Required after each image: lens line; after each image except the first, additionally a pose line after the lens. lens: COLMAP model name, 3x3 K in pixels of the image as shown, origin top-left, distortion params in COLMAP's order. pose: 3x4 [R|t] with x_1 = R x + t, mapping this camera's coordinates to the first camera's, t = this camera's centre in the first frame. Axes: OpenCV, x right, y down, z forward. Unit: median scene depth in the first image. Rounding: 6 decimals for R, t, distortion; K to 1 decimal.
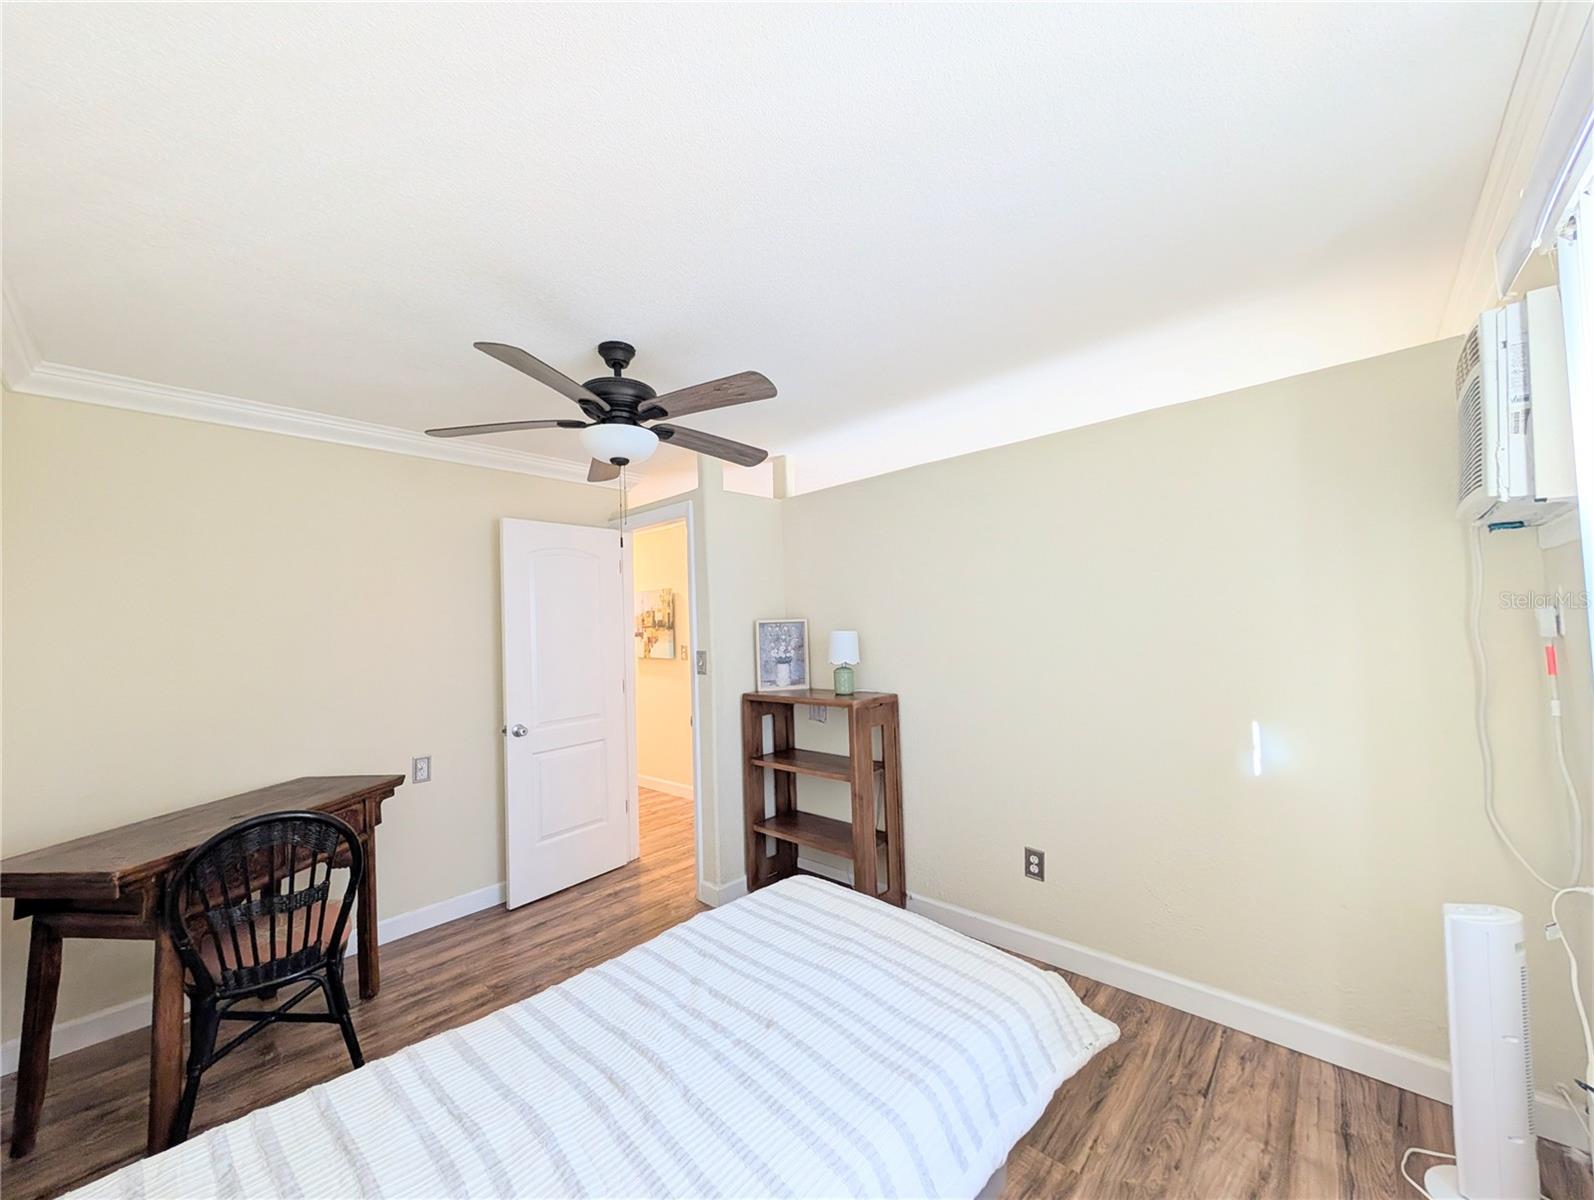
lens RADIAL K [[602.2, 0, 797.0], [0, 602.2, 600.0], [0, 0, 1]] dist [0.000724, 0.000141]
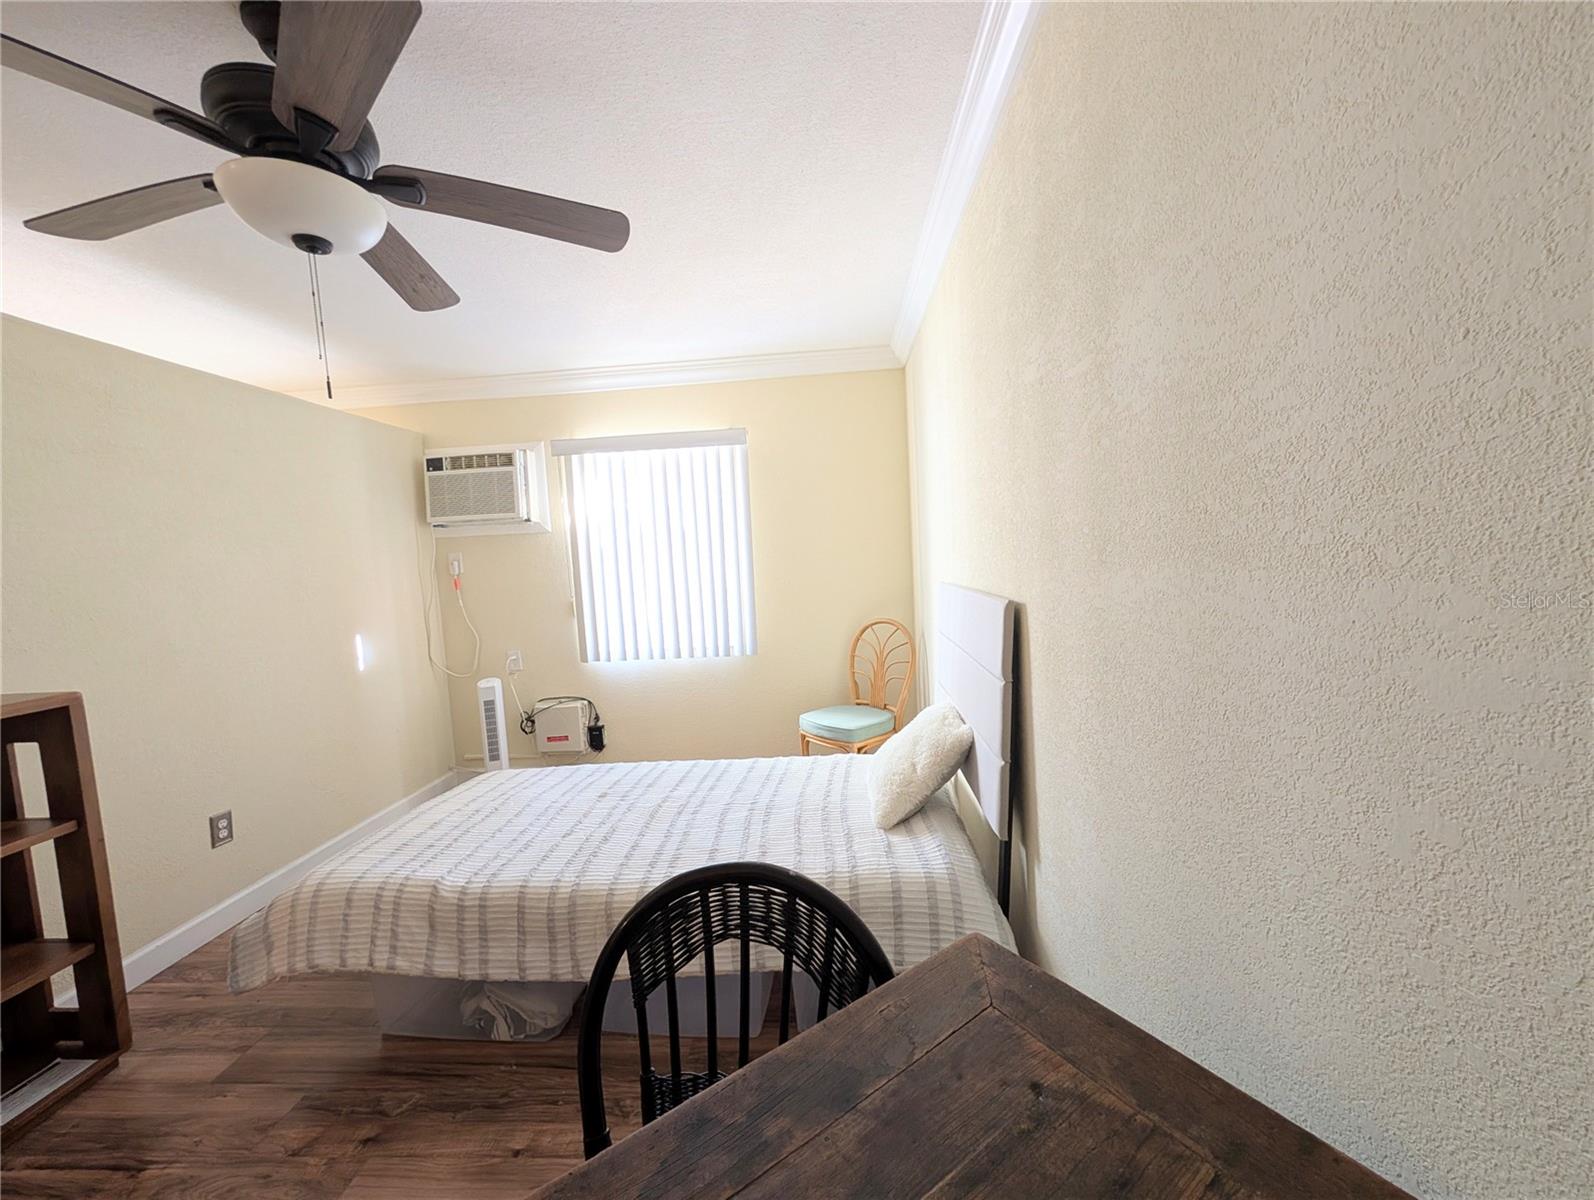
lens RADIAL K [[602.2, 0, 797.0], [0, 602.2, 600.0], [0, 0, 1]] dist [0.000724, 0.000141]
pose [[-0.637709, 0.009559, 0.770218, -1.088041], [0.039257, 0.999027, 0.020104, 0.122743], [-0.769276, 0.043057, -0.637464, 1.088628]]
